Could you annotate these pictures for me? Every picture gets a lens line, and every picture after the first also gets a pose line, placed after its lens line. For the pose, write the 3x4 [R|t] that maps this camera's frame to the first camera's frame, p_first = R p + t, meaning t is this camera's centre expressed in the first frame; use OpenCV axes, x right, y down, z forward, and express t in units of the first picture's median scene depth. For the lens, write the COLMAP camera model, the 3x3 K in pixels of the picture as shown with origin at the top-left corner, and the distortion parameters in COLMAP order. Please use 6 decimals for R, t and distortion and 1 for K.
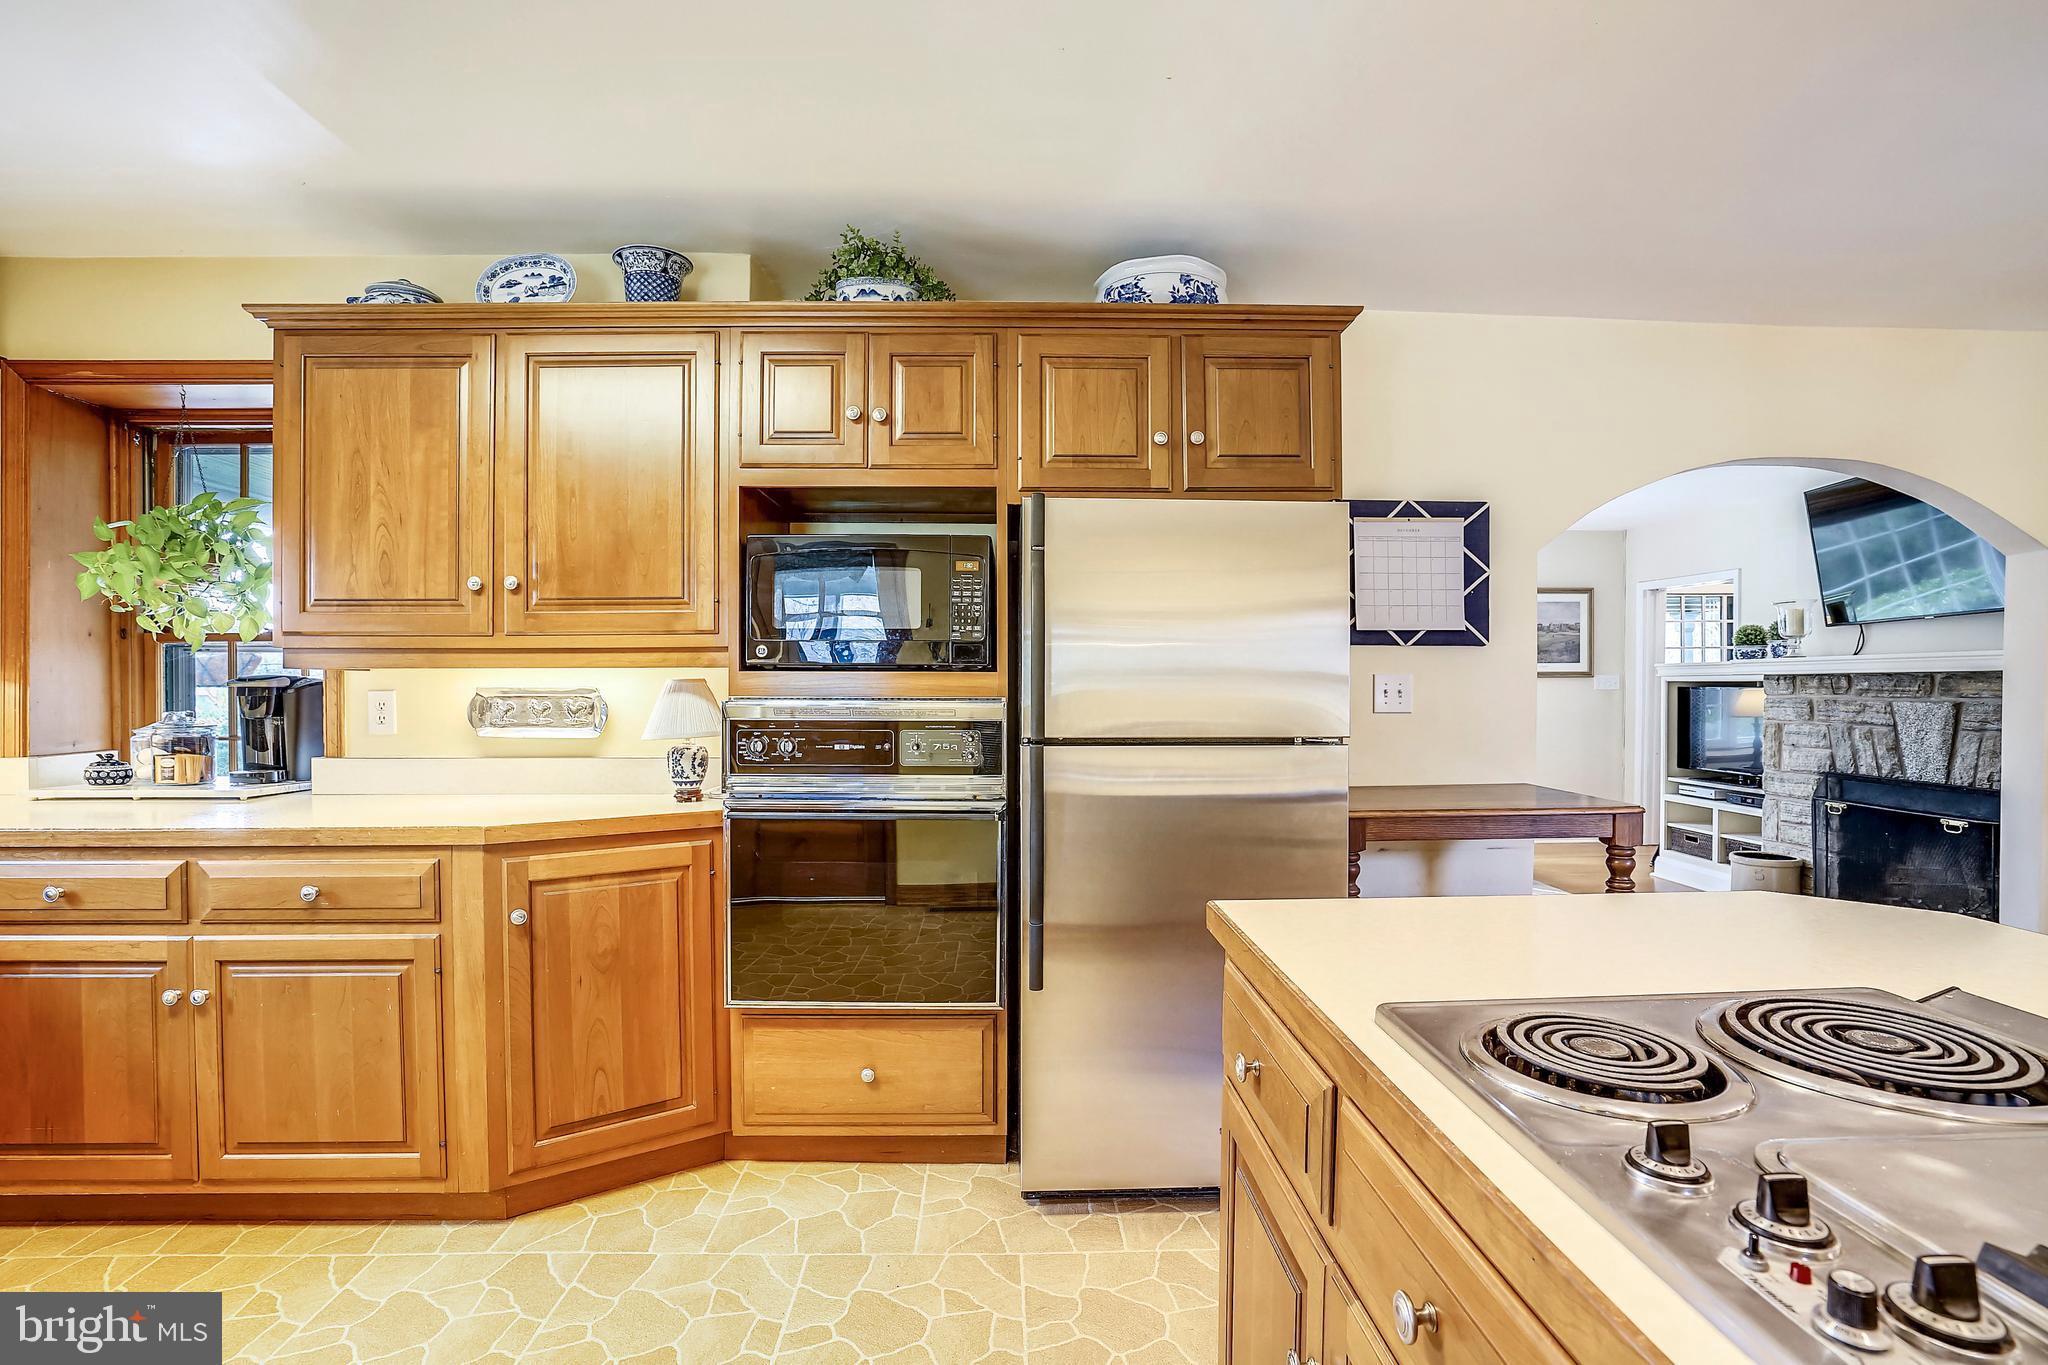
lens RADIAL K [[933.8, 0, 1034.7], [0, 933.8, 671.6], [0, 0, 1]] dist [-0.041848, 0.011862]
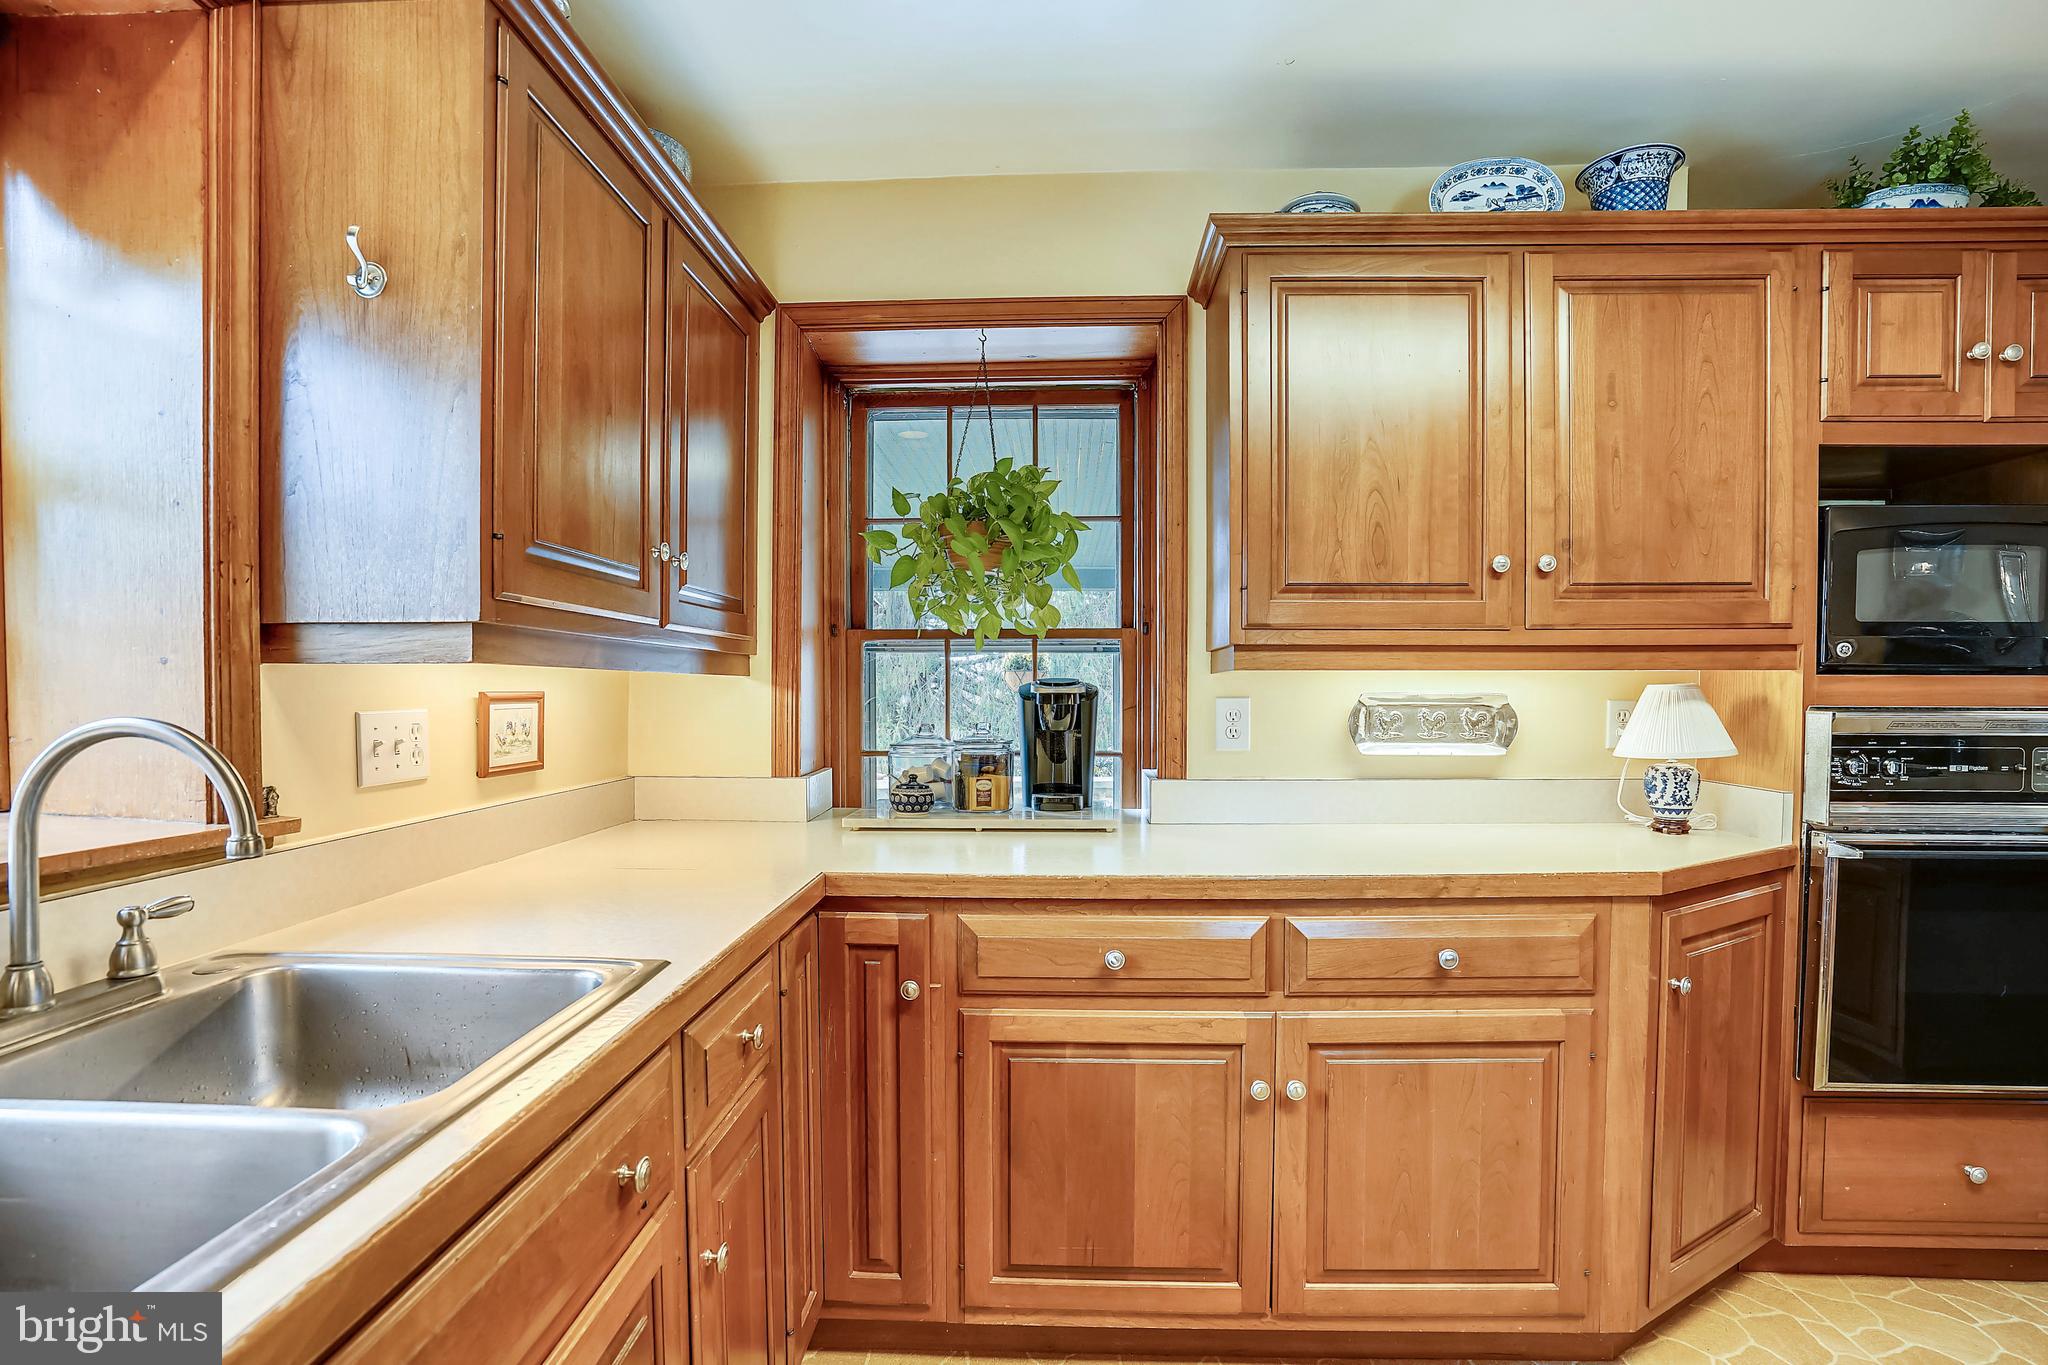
lens RADIAL K [[951.3, 0, 1035.1], [0, 951.3, 693.9], [0, 0, 1]] dist [-0.058277, 0.019461]
pose [[0.997414, 0.001025, -0.071864, -0.948119], [0.000121, 0.999873, 0.015941, 0.003731], [0.071871, -0.015909, 0.997287, 0.158324]]
